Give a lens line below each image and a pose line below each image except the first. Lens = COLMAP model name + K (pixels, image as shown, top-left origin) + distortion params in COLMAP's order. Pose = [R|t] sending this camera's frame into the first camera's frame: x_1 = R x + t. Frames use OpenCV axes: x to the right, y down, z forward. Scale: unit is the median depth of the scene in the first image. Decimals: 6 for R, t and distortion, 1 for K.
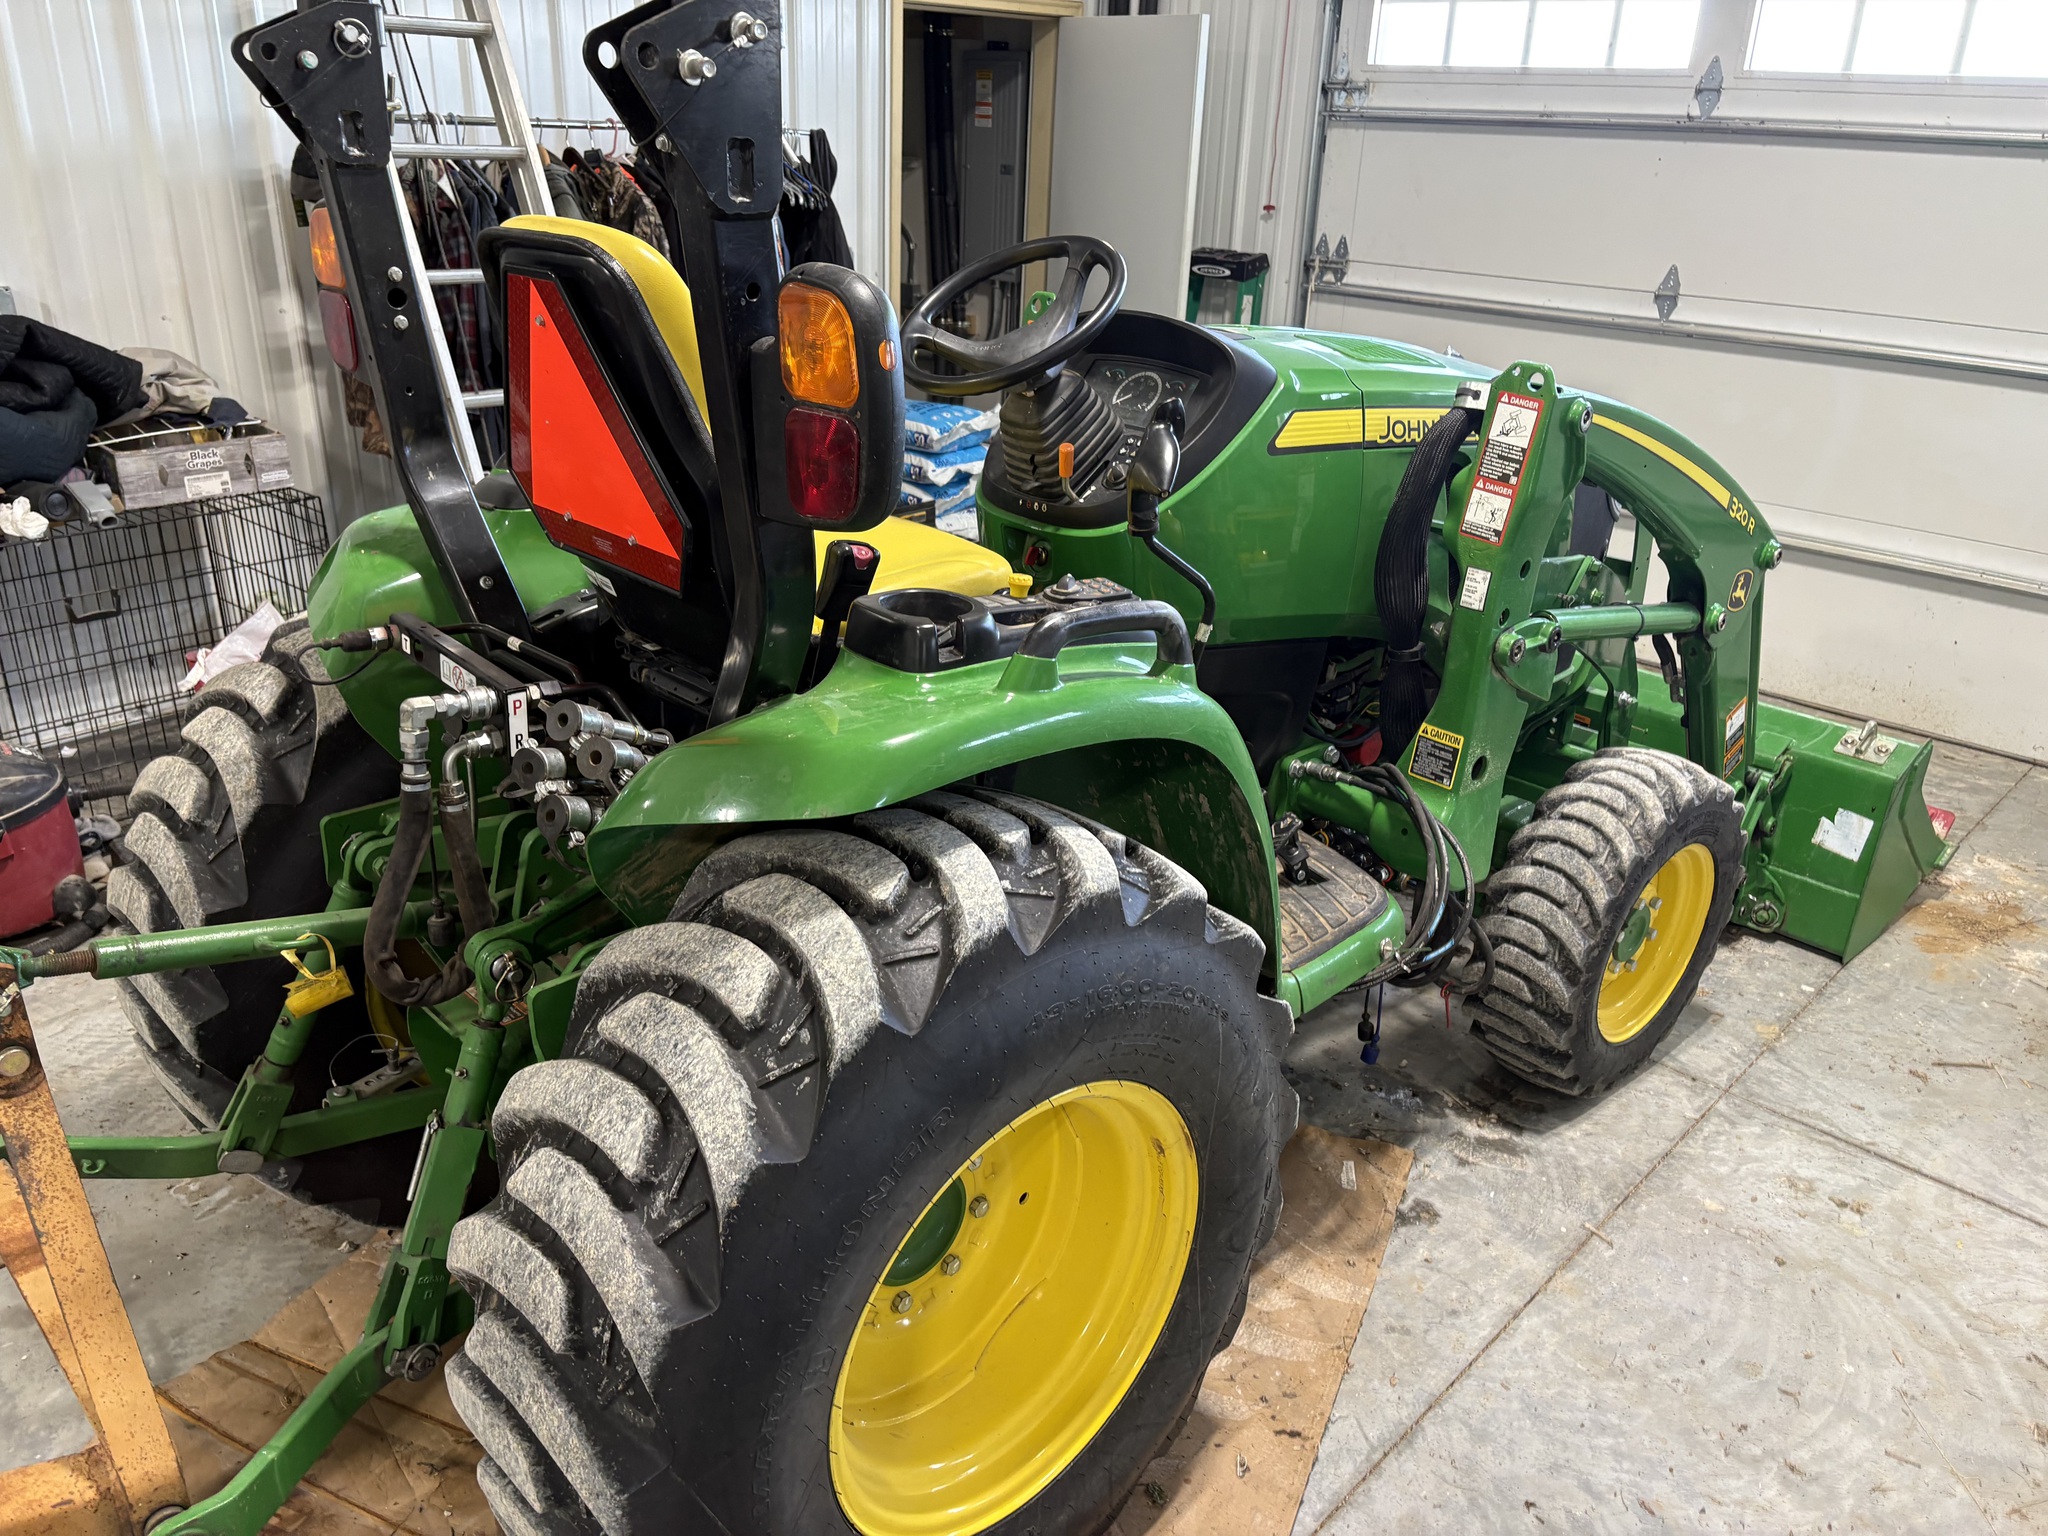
lens RADIAL K [[1537.9, 0, 1024.0], [0, 1537.9, 768.0], [0, 0, 1]] dist [0.052273, -0.045204]
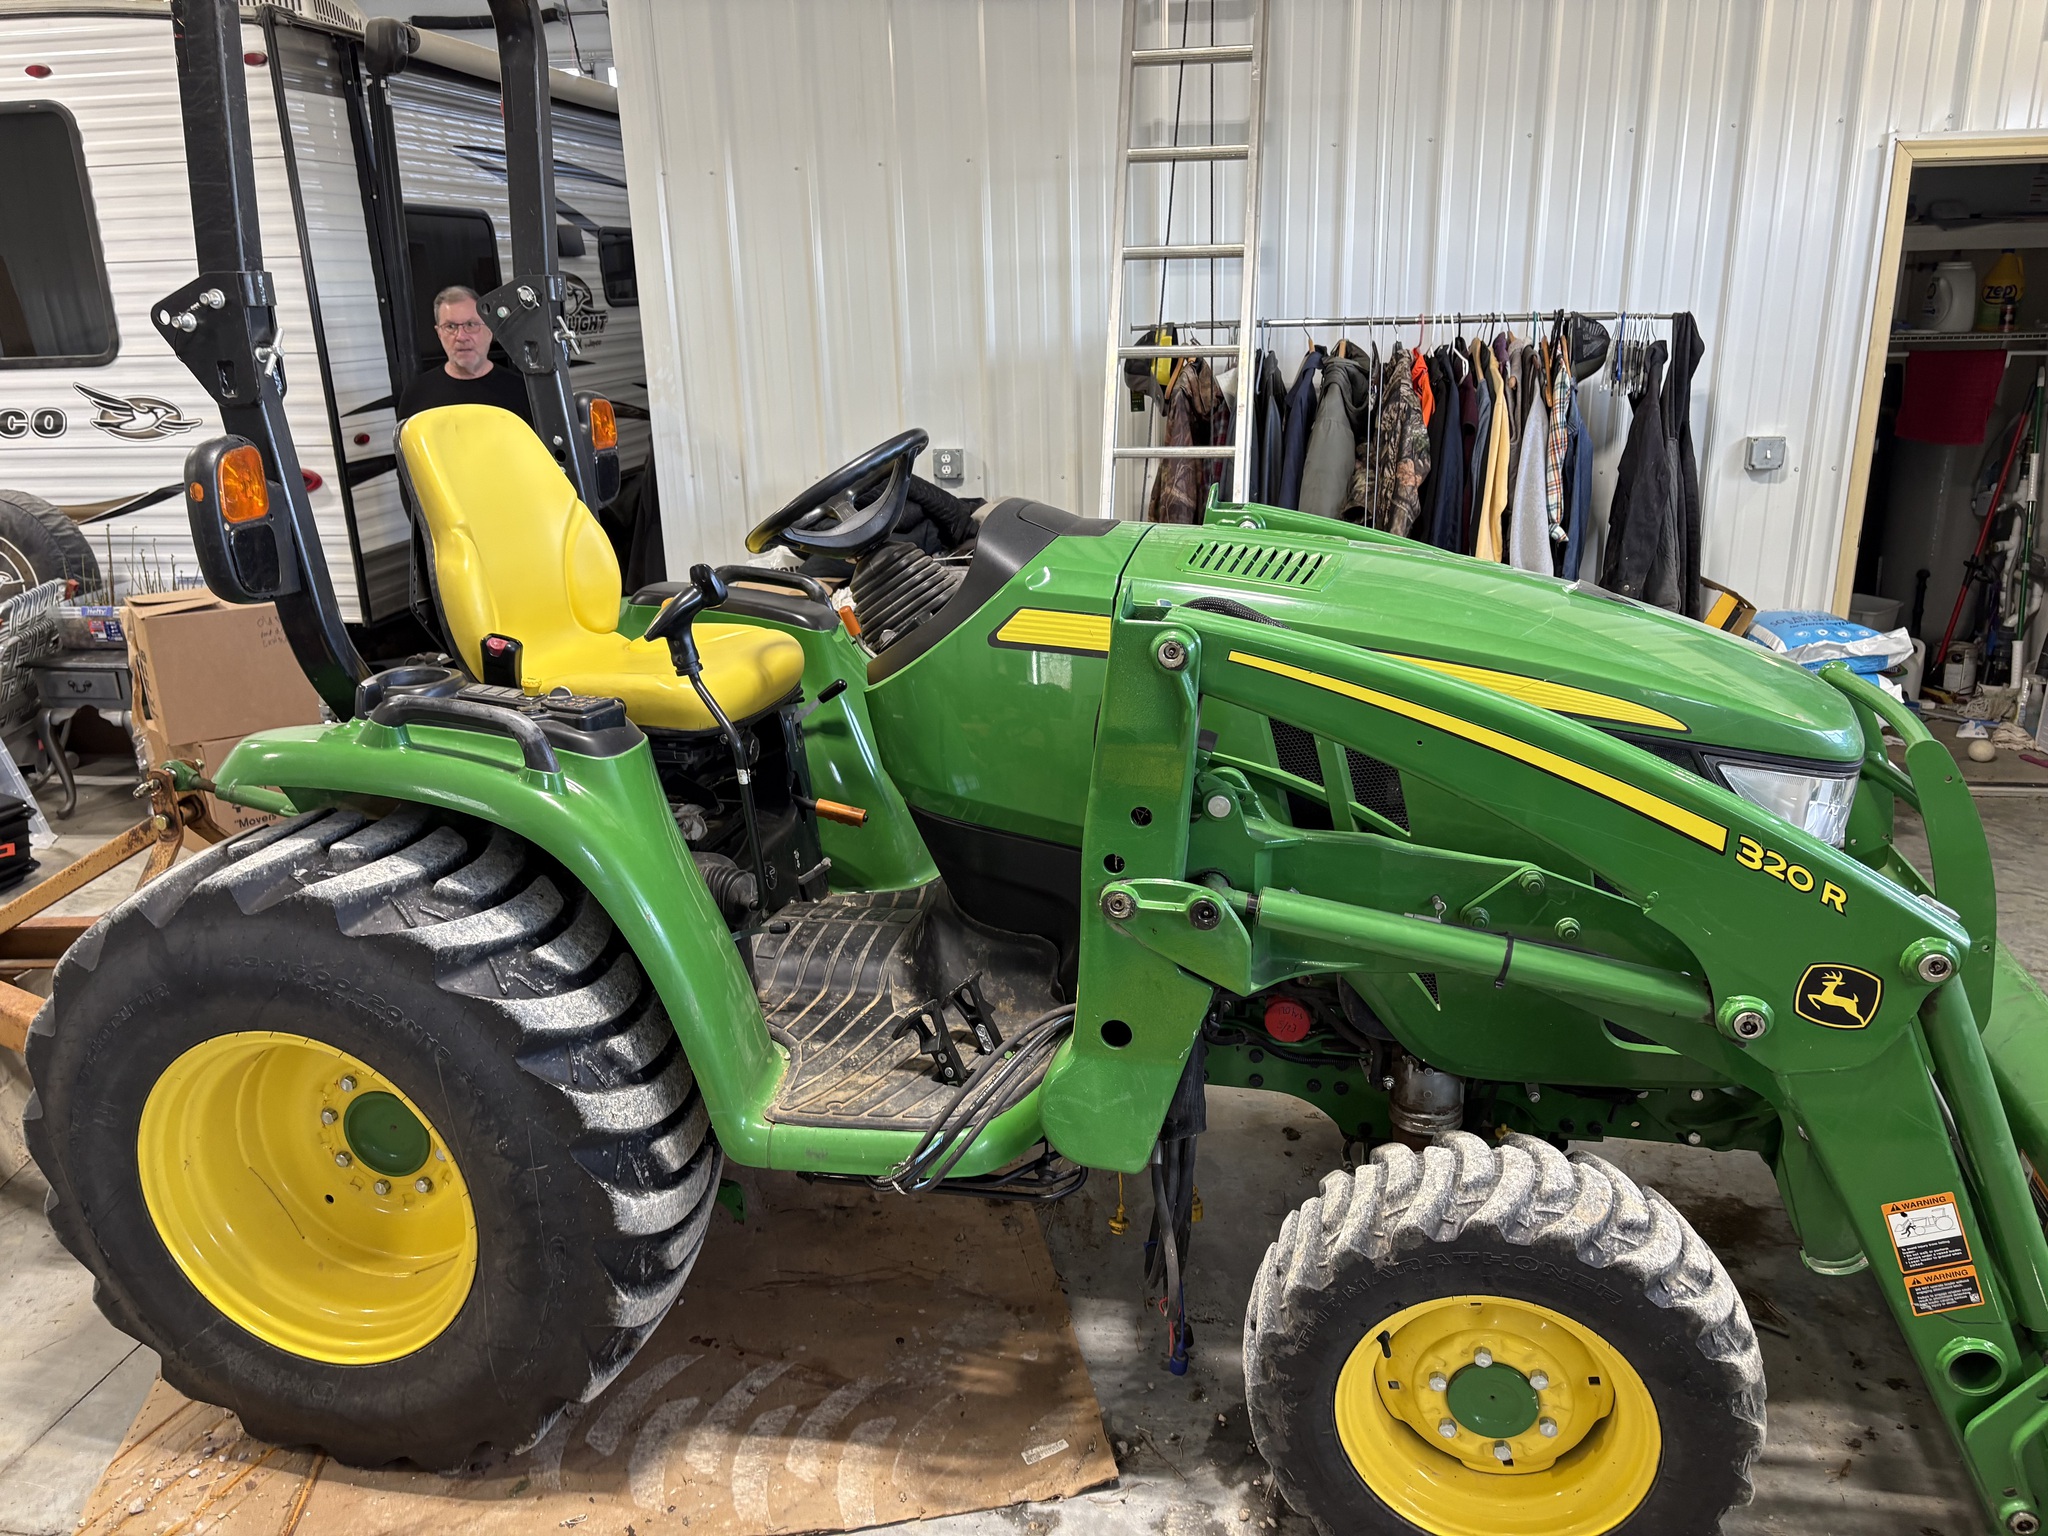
lens RADIAL K [[1517.1, 0, 1017.8], [0, 1517.1, 747.3], [0, 0, 1]] dist [0.062811, -0.089807]
pose [[0.553634, 0.192143, -0.810291, 0.975368], [-0.282431, 0.958672, 0.034356, -0.177720], [0.783404, 0.209830, 0.585020, 0.449584]]
